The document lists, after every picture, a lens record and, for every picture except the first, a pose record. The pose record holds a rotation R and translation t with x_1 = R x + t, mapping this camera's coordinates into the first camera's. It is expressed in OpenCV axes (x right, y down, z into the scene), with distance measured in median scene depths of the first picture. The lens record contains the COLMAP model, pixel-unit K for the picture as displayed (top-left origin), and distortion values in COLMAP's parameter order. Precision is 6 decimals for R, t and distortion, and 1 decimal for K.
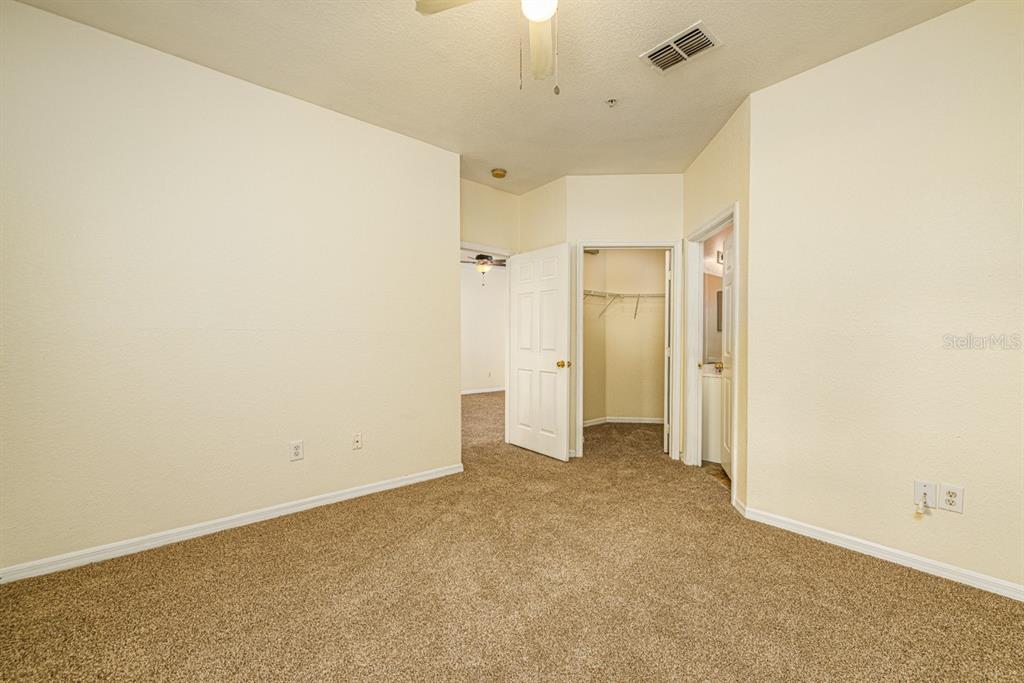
lens RADIAL K [[412.4, 0, 517.9], [0, 412.4, 339.1], [0, 0, 1]] dist [0.003192, -0.002258]
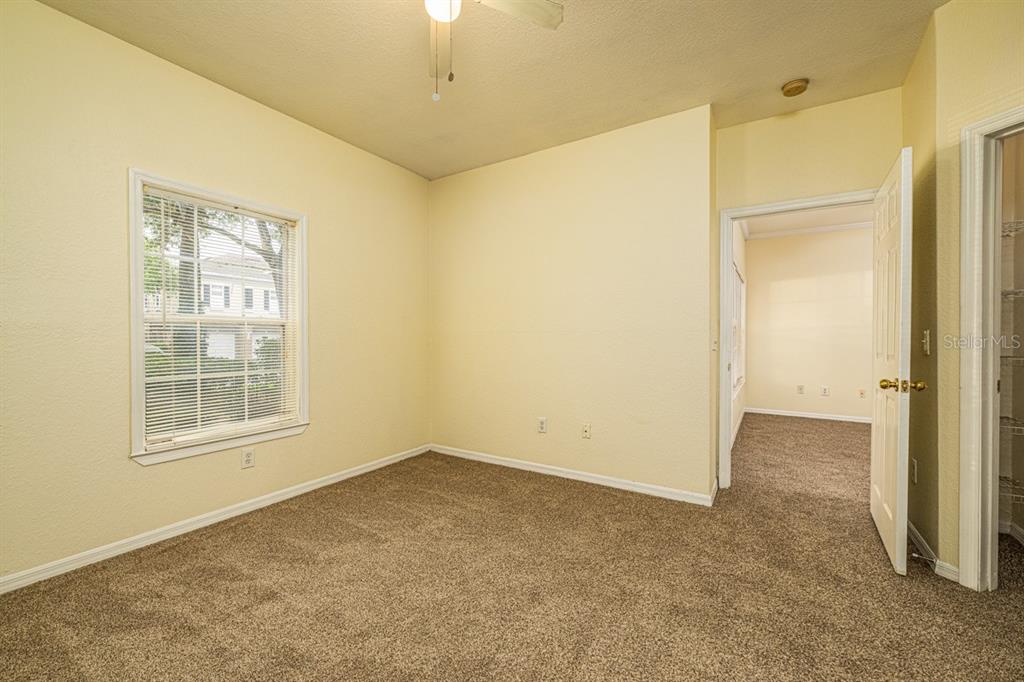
lens RADIAL K [[412.4, 0, 509.3], [0, 412.4, 342.6], [0, 0, 1]] dist [0.003192, -0.002258]
pose [[0.278564, 0.004676, -0.960406, 0.512646], [0.000522, 0.999987, 0.005020, 0.004774], [0.960418, -0.001900, 0.278558, 0.417016]]
